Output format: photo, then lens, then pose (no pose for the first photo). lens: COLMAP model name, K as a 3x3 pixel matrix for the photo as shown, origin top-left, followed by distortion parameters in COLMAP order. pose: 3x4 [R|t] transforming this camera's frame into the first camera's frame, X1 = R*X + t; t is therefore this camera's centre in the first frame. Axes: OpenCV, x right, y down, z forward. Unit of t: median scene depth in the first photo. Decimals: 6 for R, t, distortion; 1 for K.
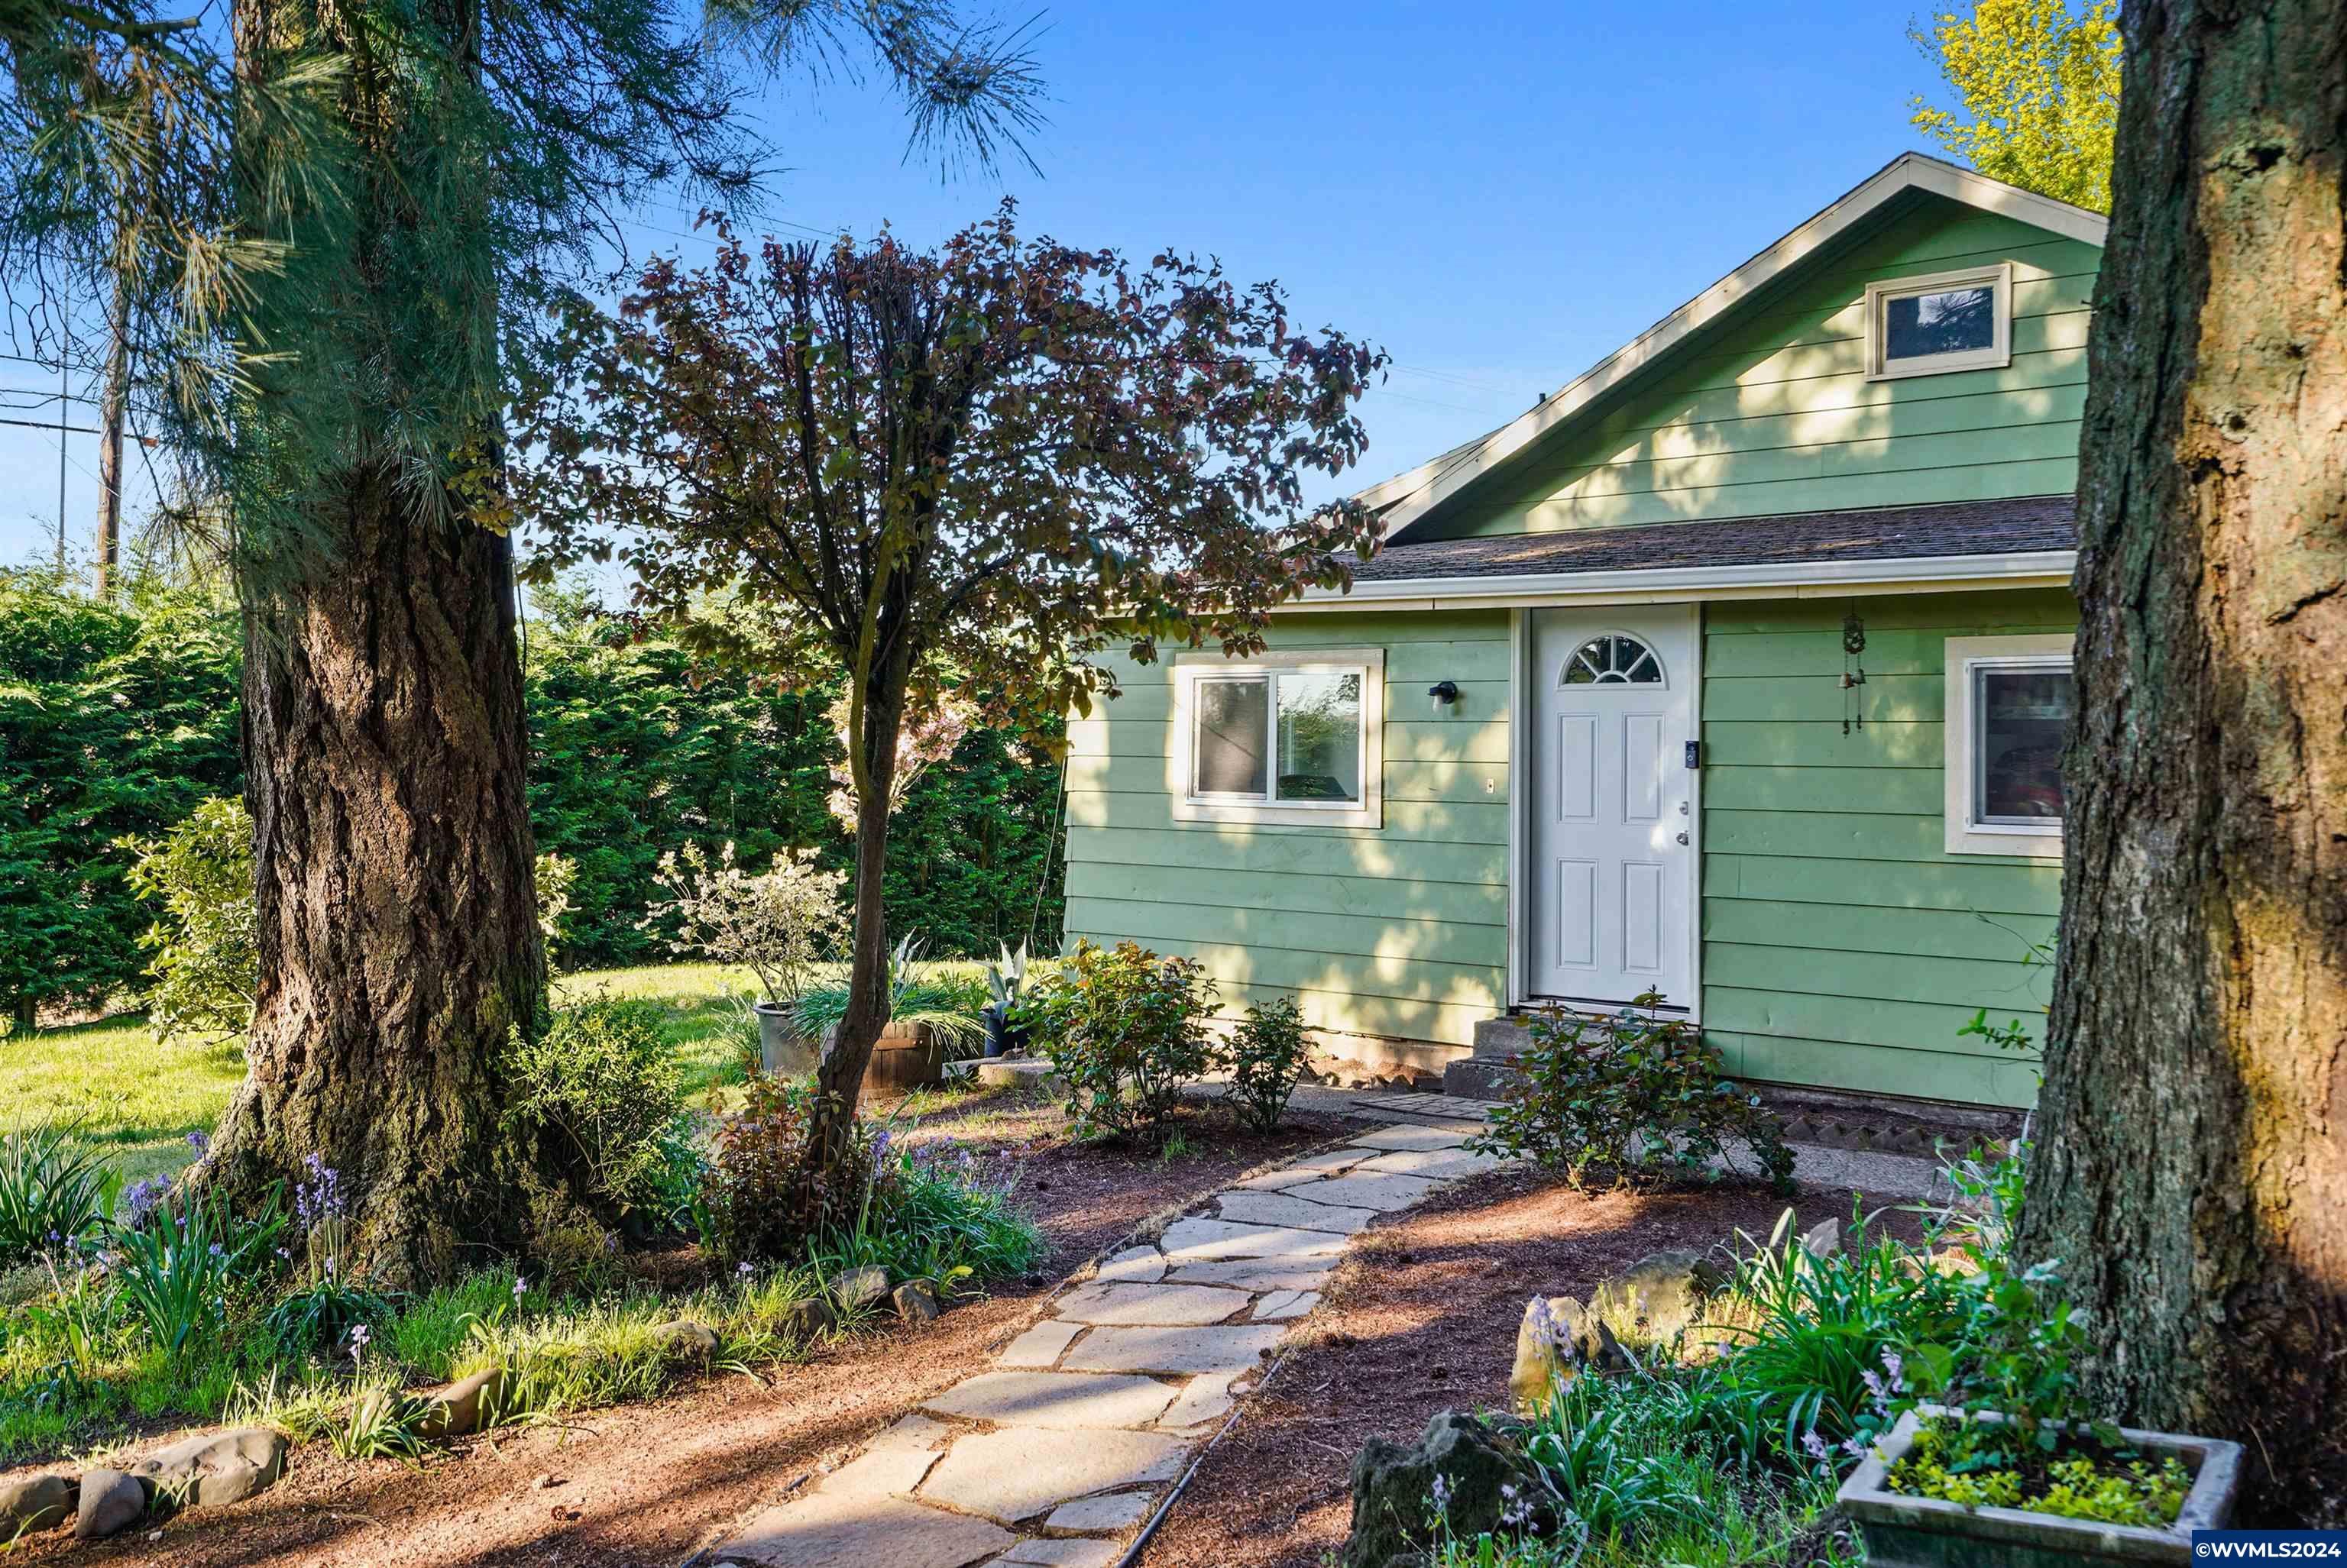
lens RADIAL K [[2135.4, 0, 1172.8], [0, 2135.4, 770.1], [0, 0, 1]] dist [0.005905, 0.000000]
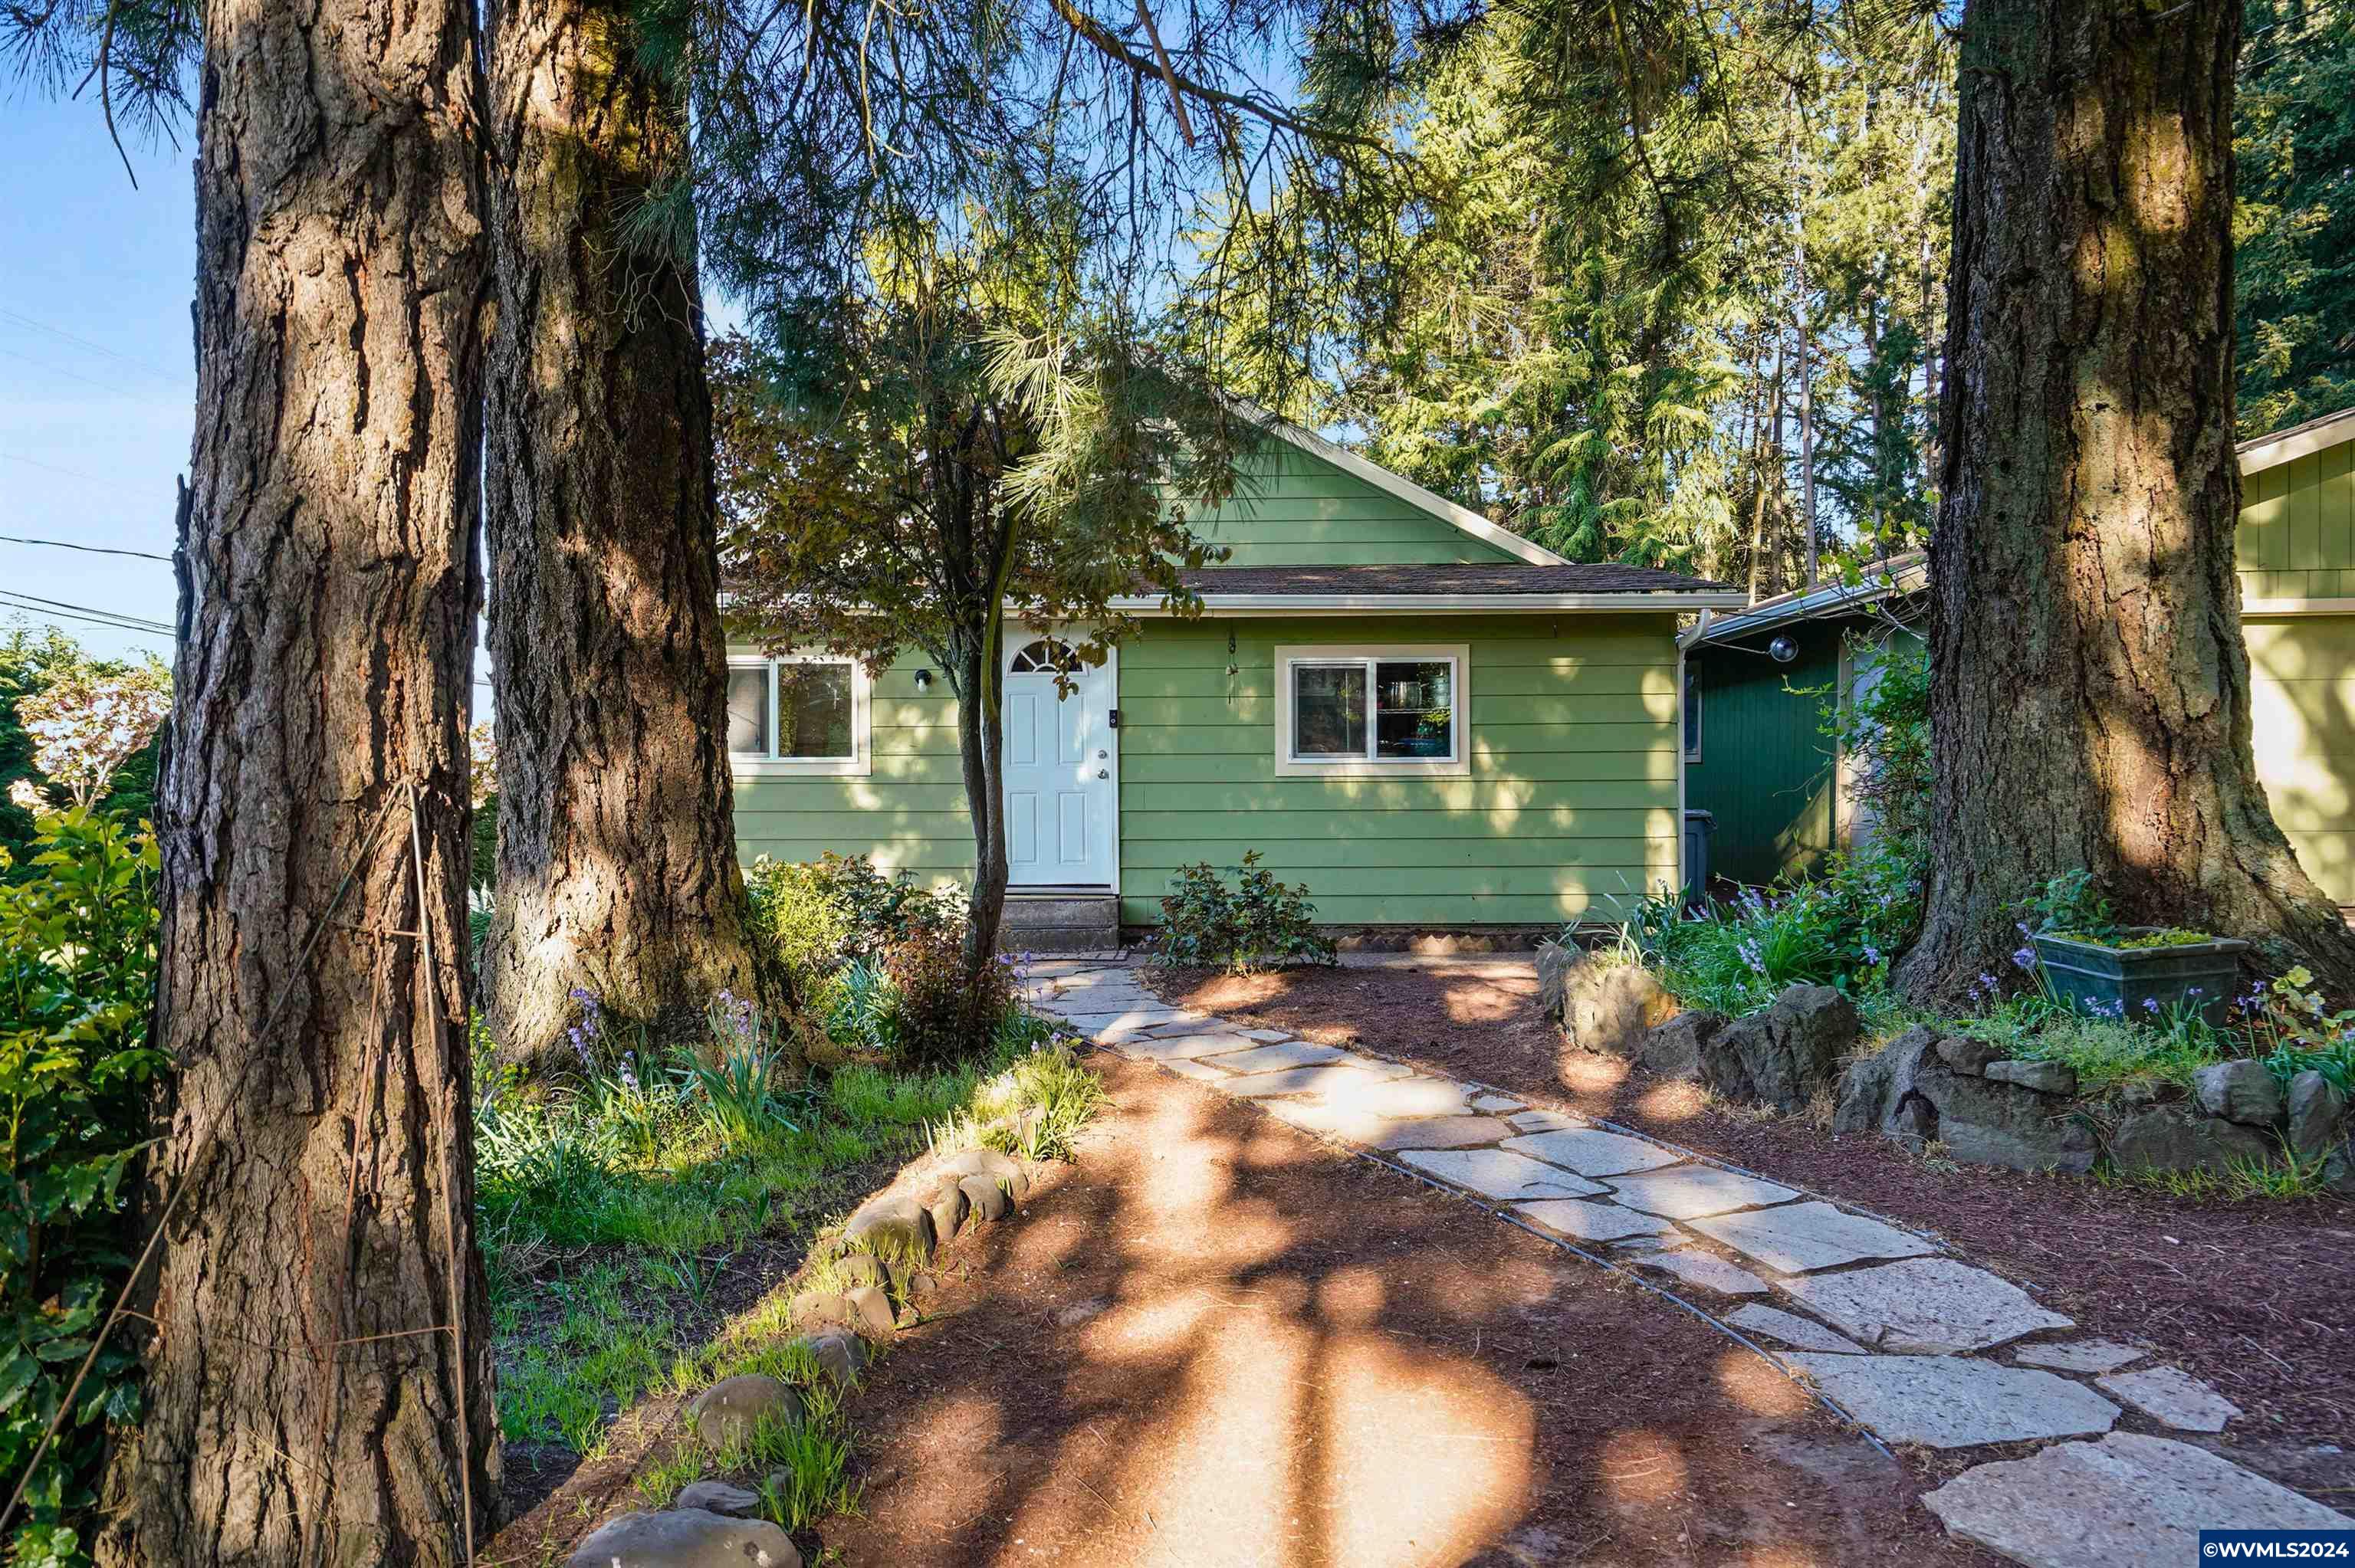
lens RADIAL K [[1623.8, 0, 1178.5], [0, 1623.8, 795.3], [0, 0, 1]] dist [0.054777, 0.001027]
pose [[0.788842, -0.021736, 0.614211, -0.469811], [0.016070, 0.999762, 0.014742, 0.033781], [-0.614385, -0.001759, 0.789004, 0.054878]]
